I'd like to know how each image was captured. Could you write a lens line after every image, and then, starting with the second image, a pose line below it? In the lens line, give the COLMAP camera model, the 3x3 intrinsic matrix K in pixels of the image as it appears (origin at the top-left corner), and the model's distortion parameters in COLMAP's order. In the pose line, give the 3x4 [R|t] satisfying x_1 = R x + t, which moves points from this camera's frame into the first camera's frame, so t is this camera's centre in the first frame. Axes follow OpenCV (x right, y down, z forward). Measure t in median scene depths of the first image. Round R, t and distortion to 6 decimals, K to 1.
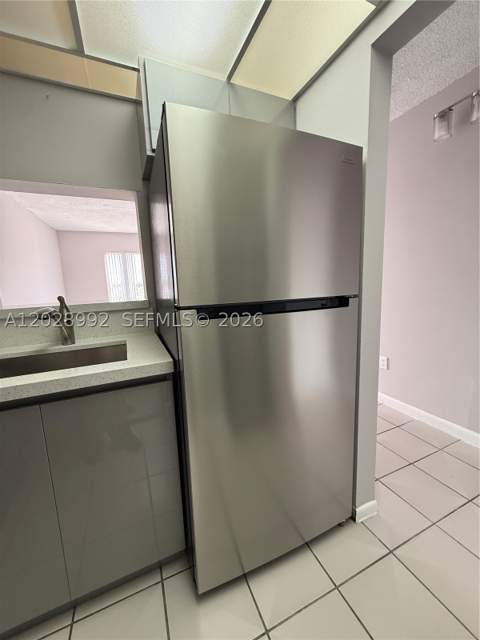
lens RADIAL K [[257.1, 0, 241.4], [0, 257.1, 319.1], [0, 0, 1]] dist [0.000170, 0.000533]
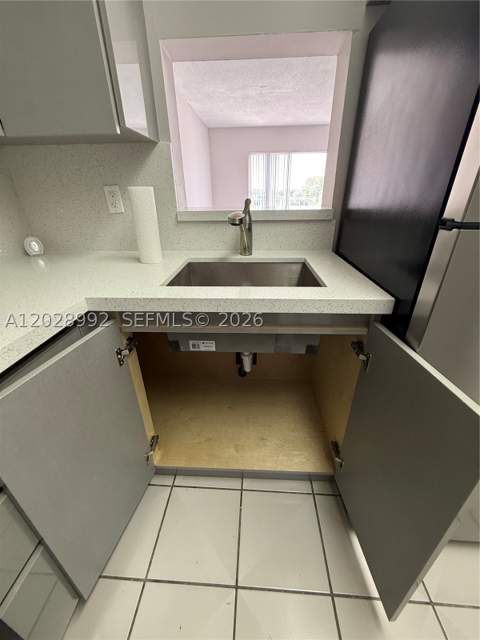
lens RADIAL K [[257.1, 0, 241.2], [0, 257.1, 320.8], [0, 0, 1]] dist [0.000170, 0.000533]
pose [[0.890406, 0.228492, -0.393661, -0.253772], [-0.091709, 0.937192, 0.336541, 0.008105], [0.445833, -0.263556, 0.855436, 0.114502]]
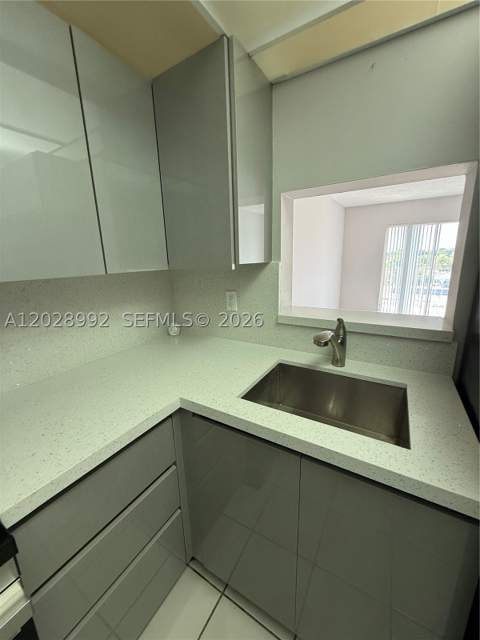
lens RADIAL K [[257.1, 0, 239.2], [0, 257.1, 320.8], [0, 0, 1]] dist [0.000170, 0.000533]
pose [[0.569261, 0.217886, -0.792760, -0.175899], [-0.118730, 0.975923, 0.182970, -0.178888], [0.813539, -0.010033, 0.581424, 0.178107]]
